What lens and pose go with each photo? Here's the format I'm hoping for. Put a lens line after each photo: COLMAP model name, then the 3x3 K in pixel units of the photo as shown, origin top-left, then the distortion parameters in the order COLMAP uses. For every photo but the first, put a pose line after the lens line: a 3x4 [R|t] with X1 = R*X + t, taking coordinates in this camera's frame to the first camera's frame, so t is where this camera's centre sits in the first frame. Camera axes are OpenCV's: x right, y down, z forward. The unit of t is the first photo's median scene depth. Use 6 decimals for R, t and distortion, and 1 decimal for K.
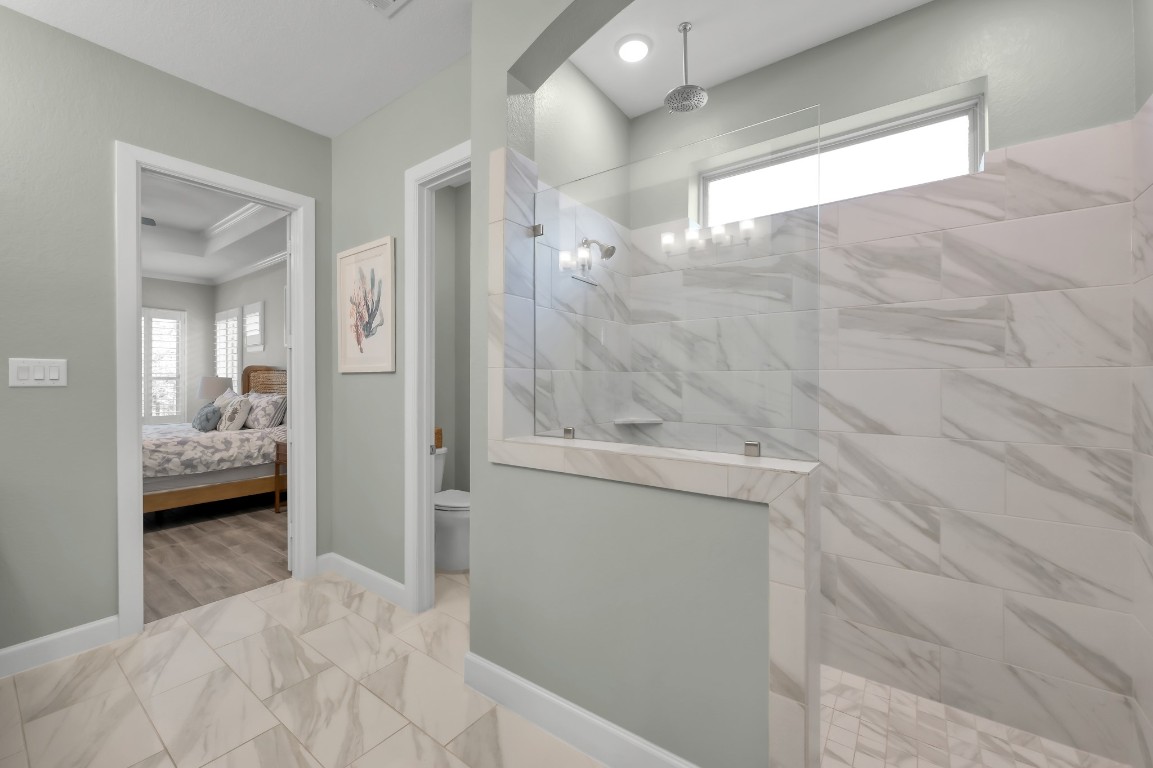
lens RADIAL K [[452.0, 0, 569.3], [0, 452.0, 384.0], [0, 0, 1]] dist [-0.000613, -0.000157]
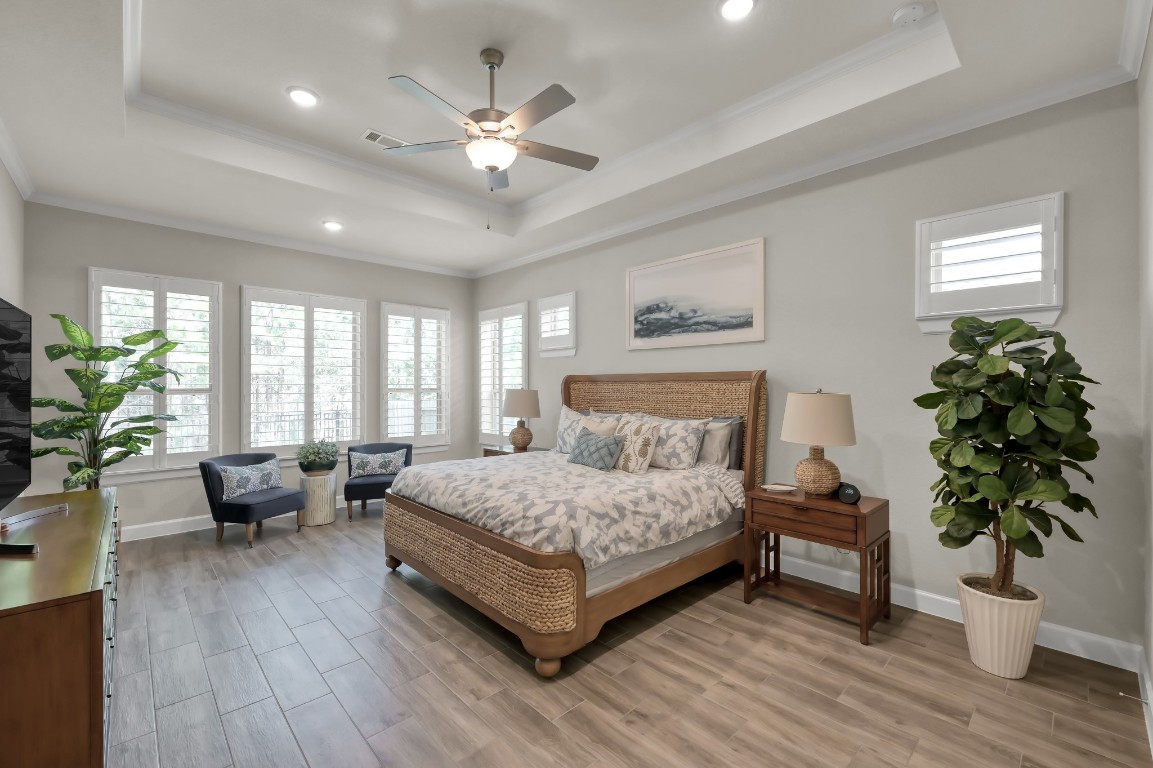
lens RADIAL K [[494.6, 0, 586.7], [0, 494.6, 385.6], [0, 0, 1]] dist [-0.000564, 0.000050]
pose [[0.981723, -0.004676, -0.190258, -0.739321], [0.003449, 0.999971, -0.006780, -0.023807], [0.190284, 0.006000, 0.981711, 0.256853]]
